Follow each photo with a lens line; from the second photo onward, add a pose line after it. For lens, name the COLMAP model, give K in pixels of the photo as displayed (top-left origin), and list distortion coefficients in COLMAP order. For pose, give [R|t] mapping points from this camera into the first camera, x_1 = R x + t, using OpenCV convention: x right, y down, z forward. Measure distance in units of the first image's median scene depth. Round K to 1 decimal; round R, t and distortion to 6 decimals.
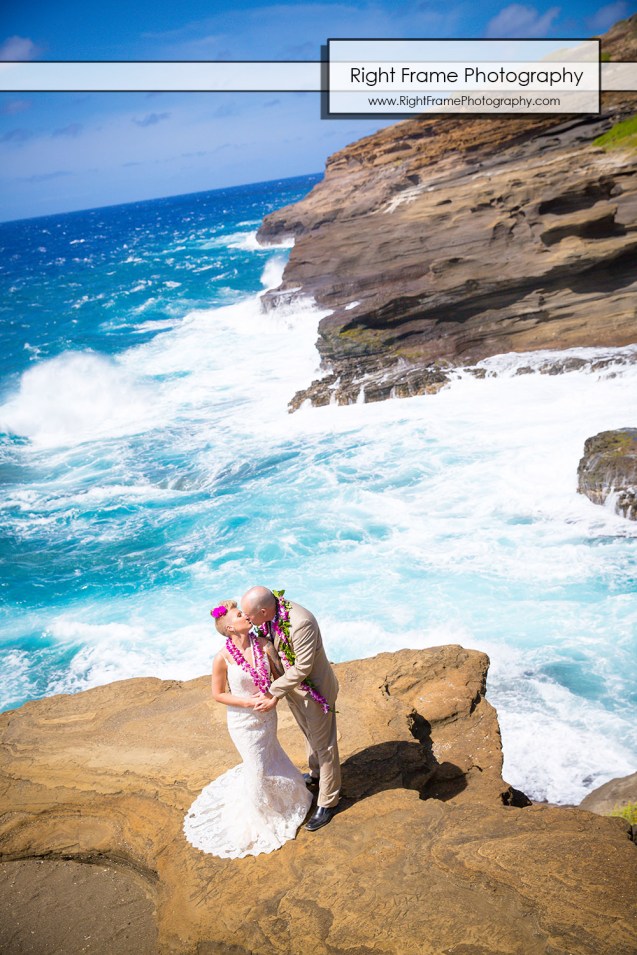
lens RADIAL K [[1044.2, 0, 318.5], [0, 1044.2, 477.5], [0, 0, 1]] dist [0.039103, 0.034682]
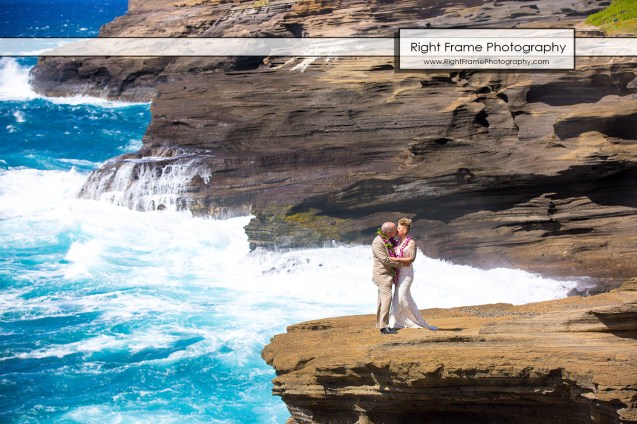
lens RADIAL K [[1811.2, 0, 318.5], [0, 1811.2, 212.0], [0, 0, 1]] dist [-0.102866, -0.561514]
pose [[0.978477, 0.127331, 0.162388, -0.162070], [-0.097076, 0.978444, -0.182275, 0.087960], [-0.182096, 0.162587, 0.969745, -0.235480]]
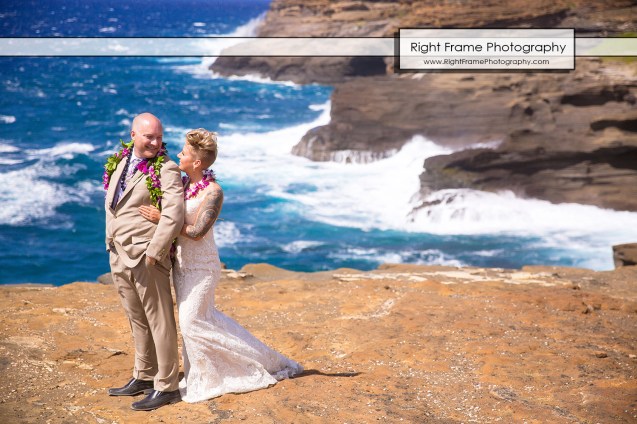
lens RADIAL K [[1210.4, 0, 318.5], [0, 1210.4, 212.0], [0, 0, 1]] dist [0.213754, 0.019163]
pose [[0.976028, 0.152250, 0.155532, -0.368019], [-0.133407, 0.983123, -0.125190, 0.131715], [-0.171967, 0.101439, 0.979866, -0.499420]]
